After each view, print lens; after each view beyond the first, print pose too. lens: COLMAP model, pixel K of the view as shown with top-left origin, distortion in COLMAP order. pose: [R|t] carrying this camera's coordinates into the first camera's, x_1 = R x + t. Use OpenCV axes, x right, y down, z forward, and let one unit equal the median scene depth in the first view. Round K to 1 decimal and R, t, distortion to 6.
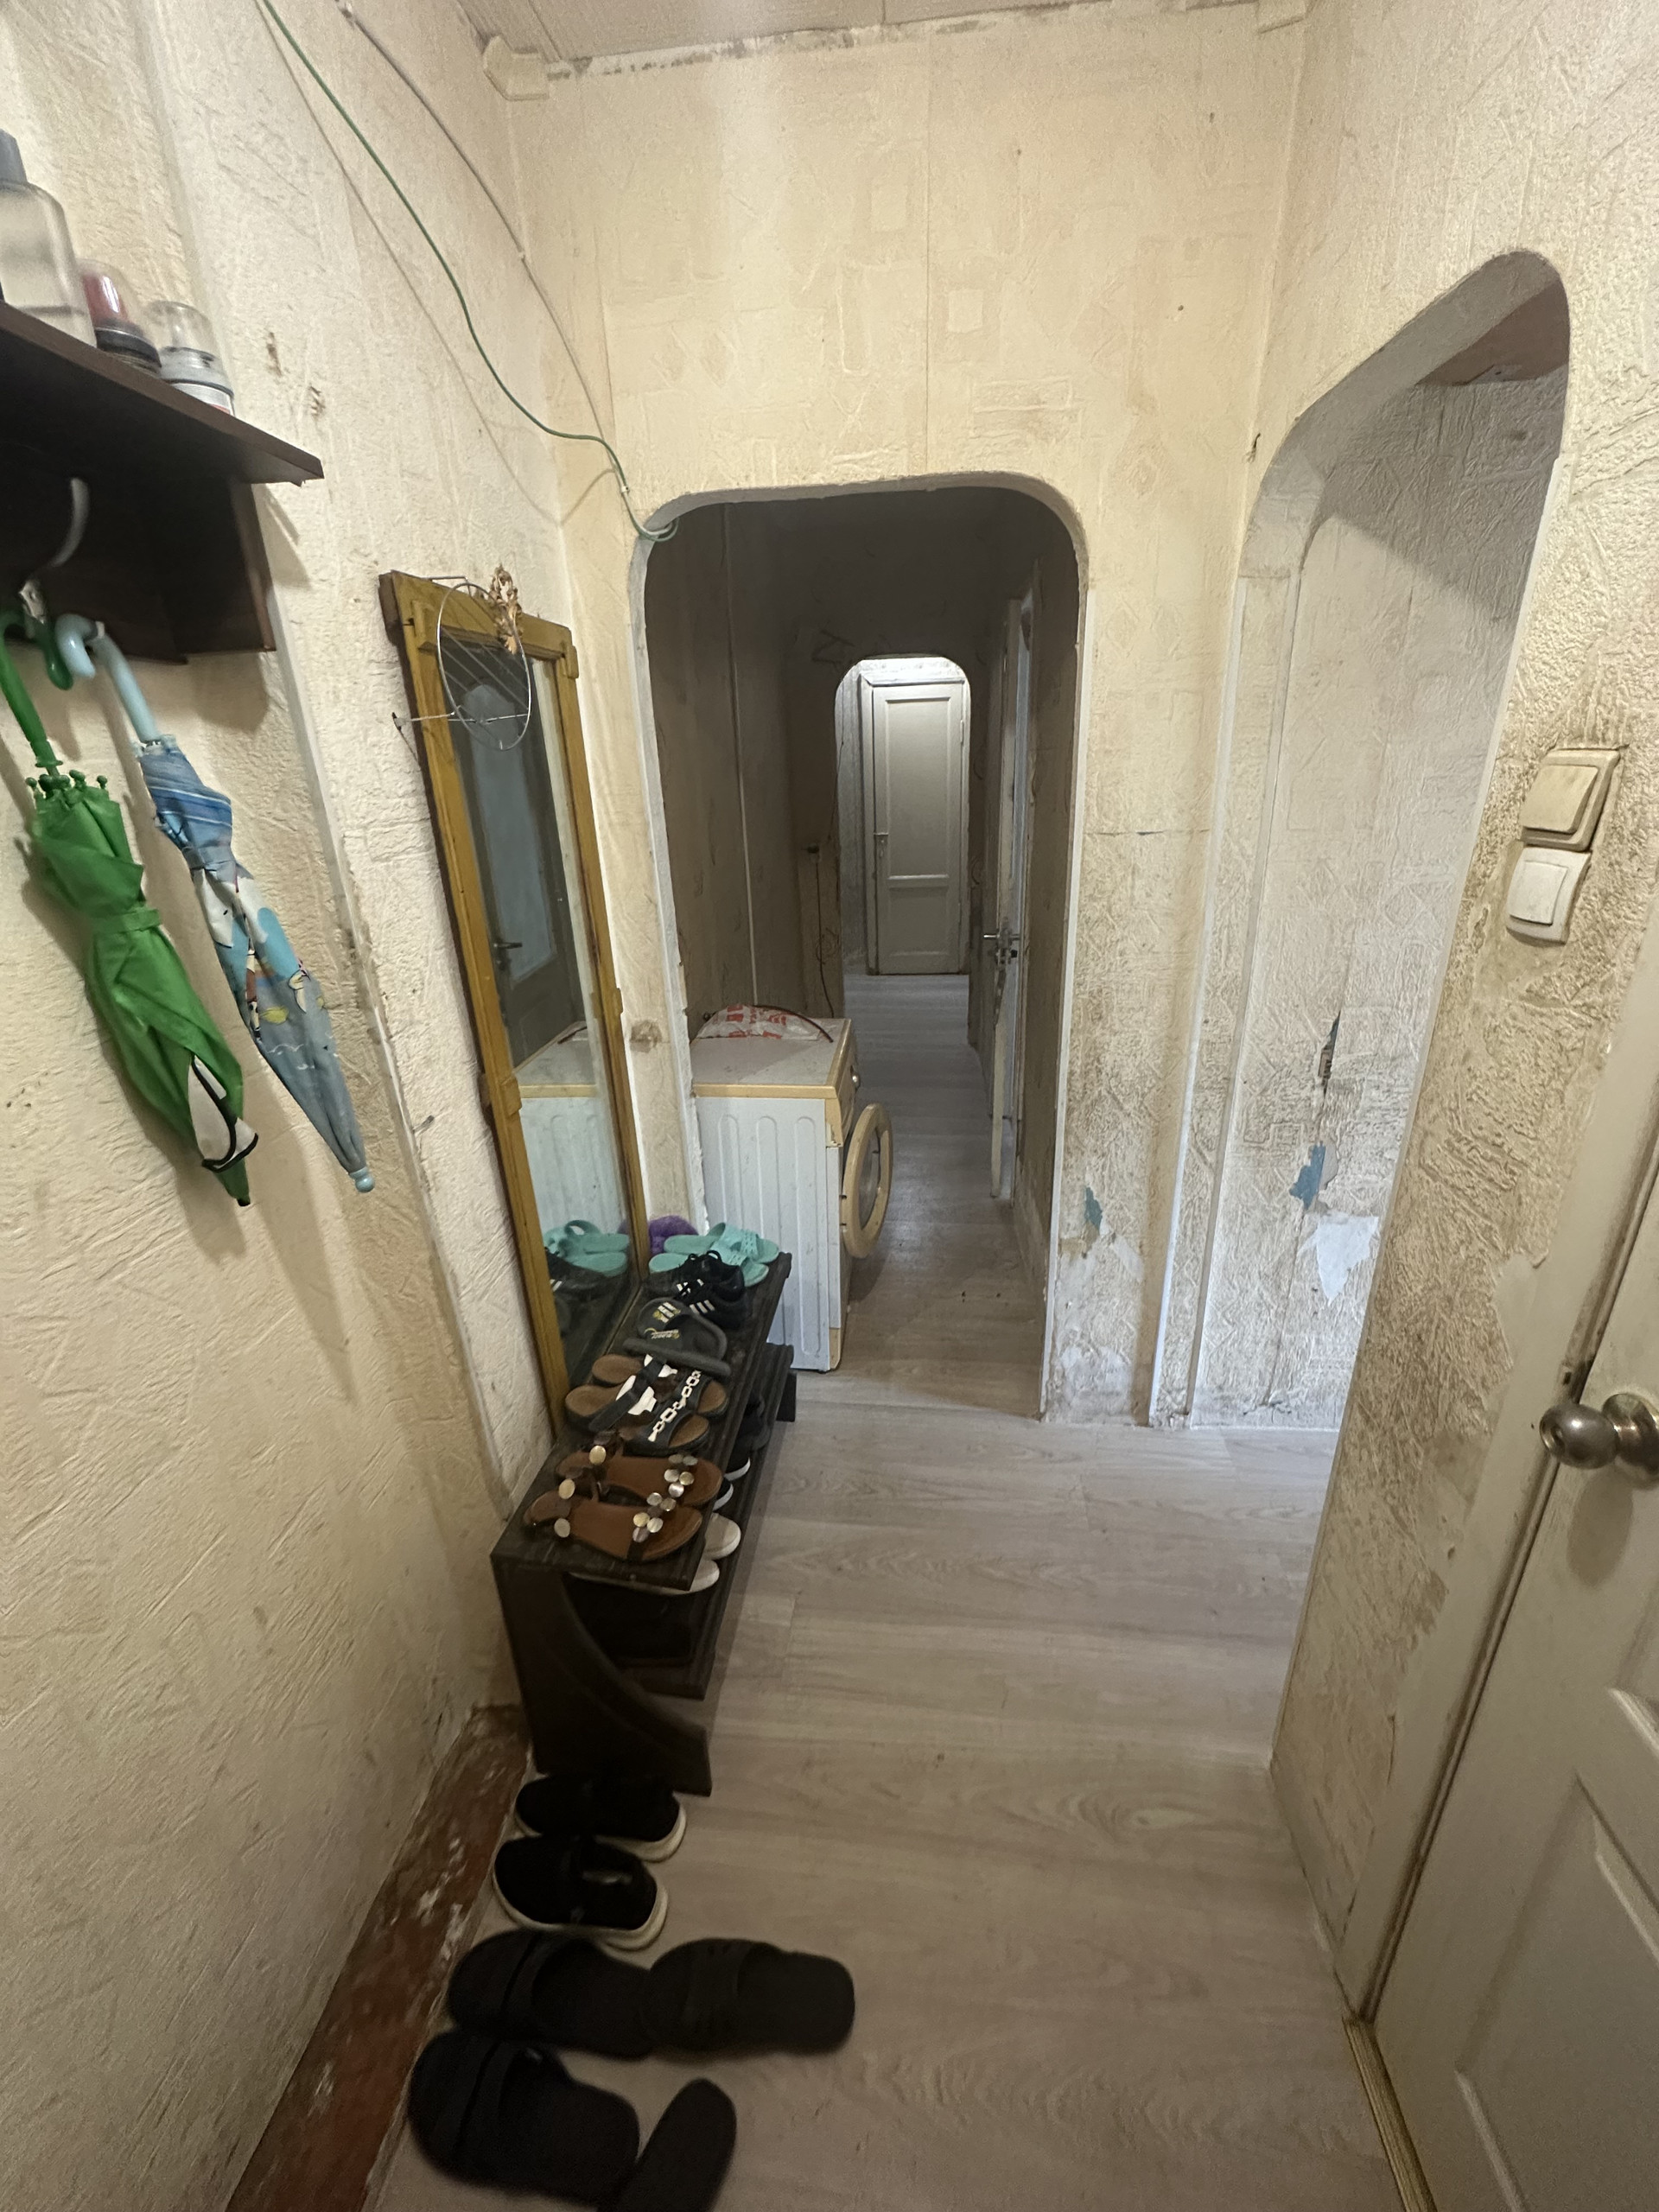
lens RADIAL K [[884.3, 0, 825.4], [0, 884.3, 1101.7], [0, 0, 1]] dist [-0.003428, 0.000785]
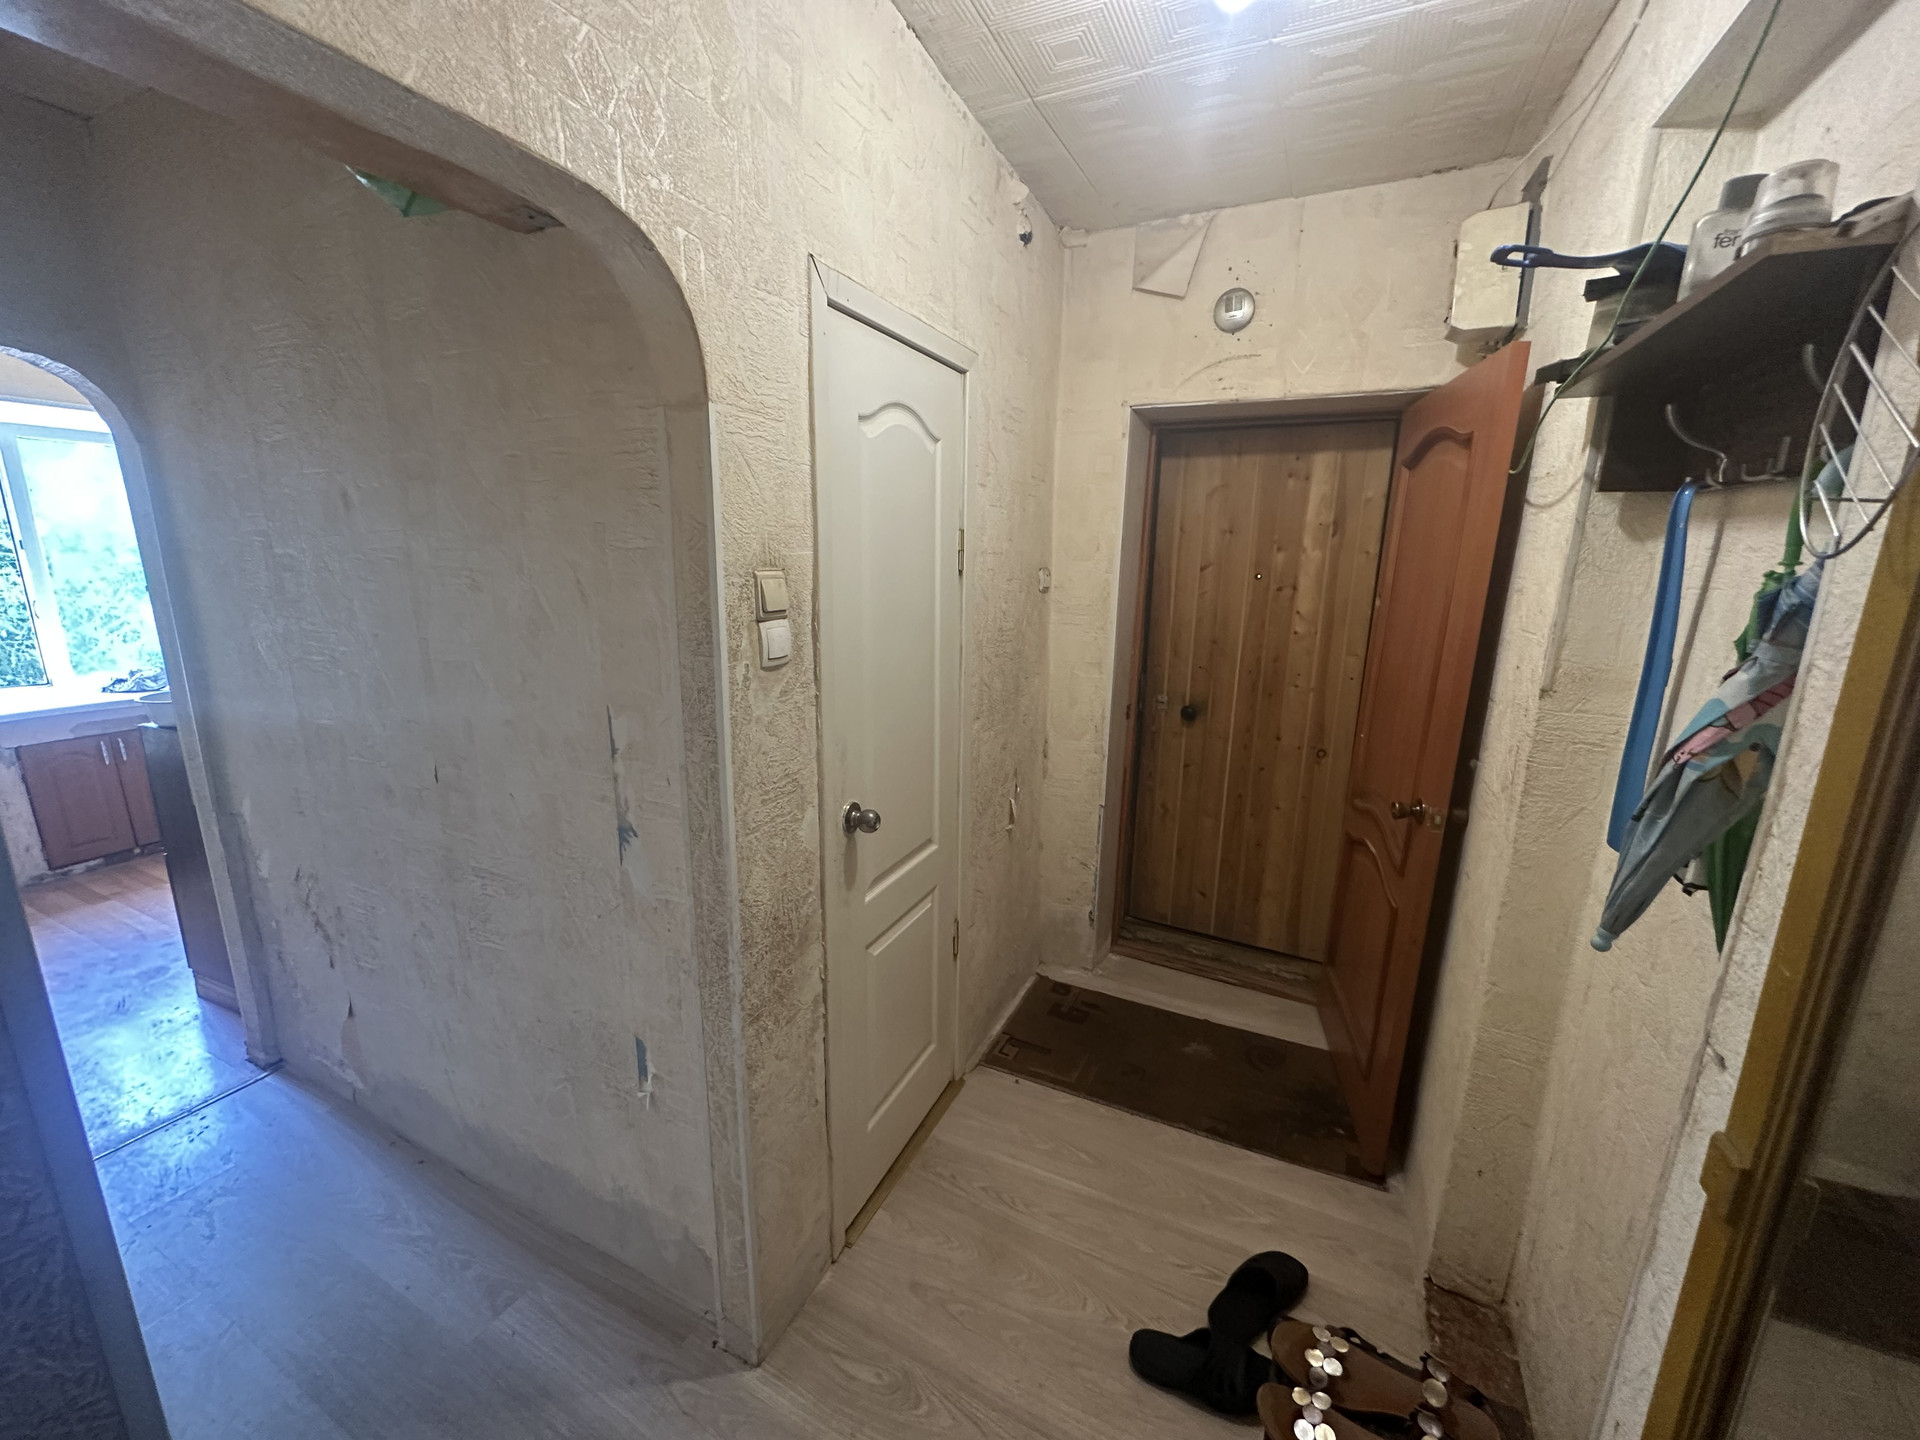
lens RADIAL K [[767.6, 0, 957.0], [0, 767.6, 721.1], [0, 0, 1]] dist [-0.003428, 0.000785]
pose [[-0.943477, -0.049207, 0.327765, -0.091238], [0.139361, 0.838352, 0.527014, -0.850922], [-0.300715, 0.542903, -0.784109, 2.123085]]
